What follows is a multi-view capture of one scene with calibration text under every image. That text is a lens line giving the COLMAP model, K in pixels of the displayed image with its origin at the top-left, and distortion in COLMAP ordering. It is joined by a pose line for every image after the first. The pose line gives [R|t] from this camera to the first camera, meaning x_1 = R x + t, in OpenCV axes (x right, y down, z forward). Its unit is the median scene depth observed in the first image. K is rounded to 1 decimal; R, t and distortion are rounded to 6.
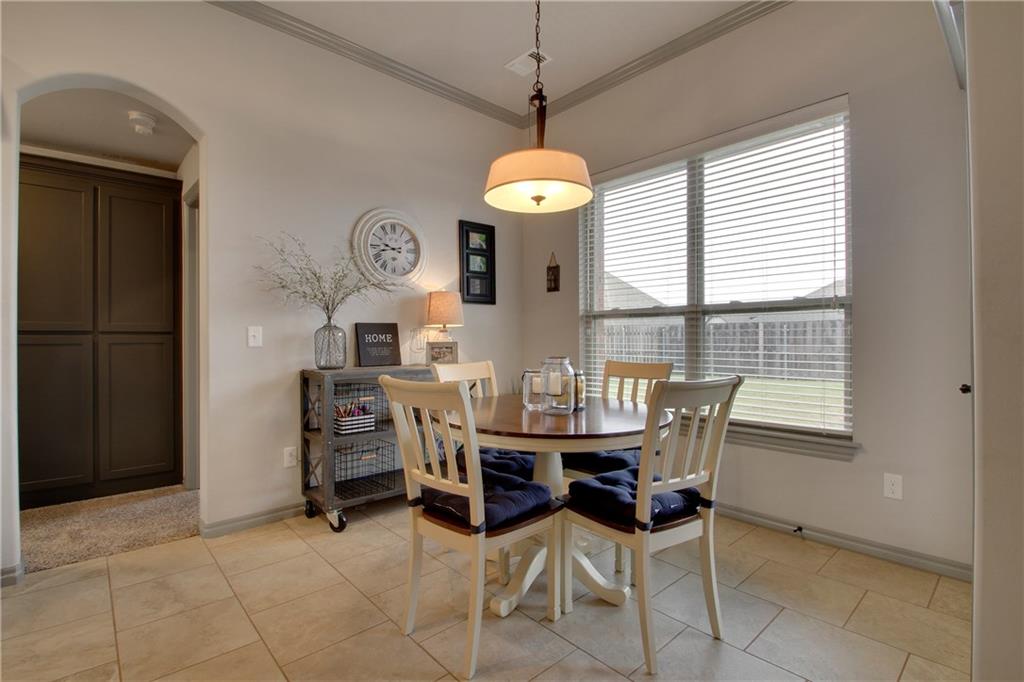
lens RADIAL K [[478.2, 0, 510.4], [0, 478.2, 341.8], [0, 0, 1]] dist [-0.008594, -0.003014]
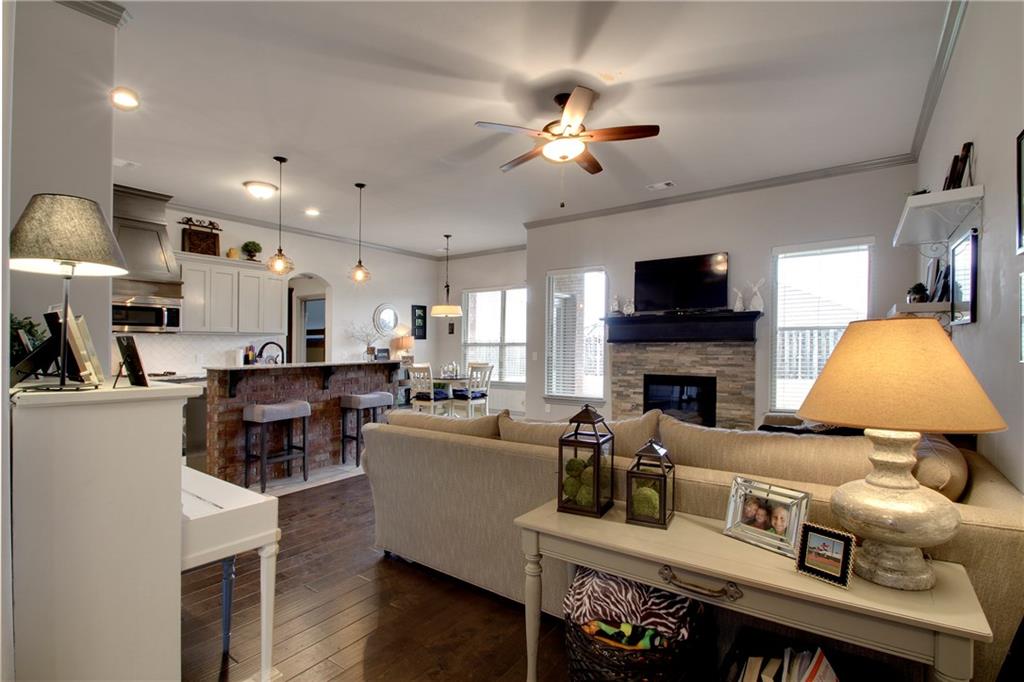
lens RADIAL K [[478.2, 0, 517.0], [0, 478.2, 359.5], [0, 0, 1]] dist [-0.008594, -0.003014]
pose [[0.977225, -0.001497, 0.212201, -0.114501], [-0.002498, 0.999825, 0.018557, -0.030157], [-0.212191, -0.018665, 0.977050, -1.666588]]
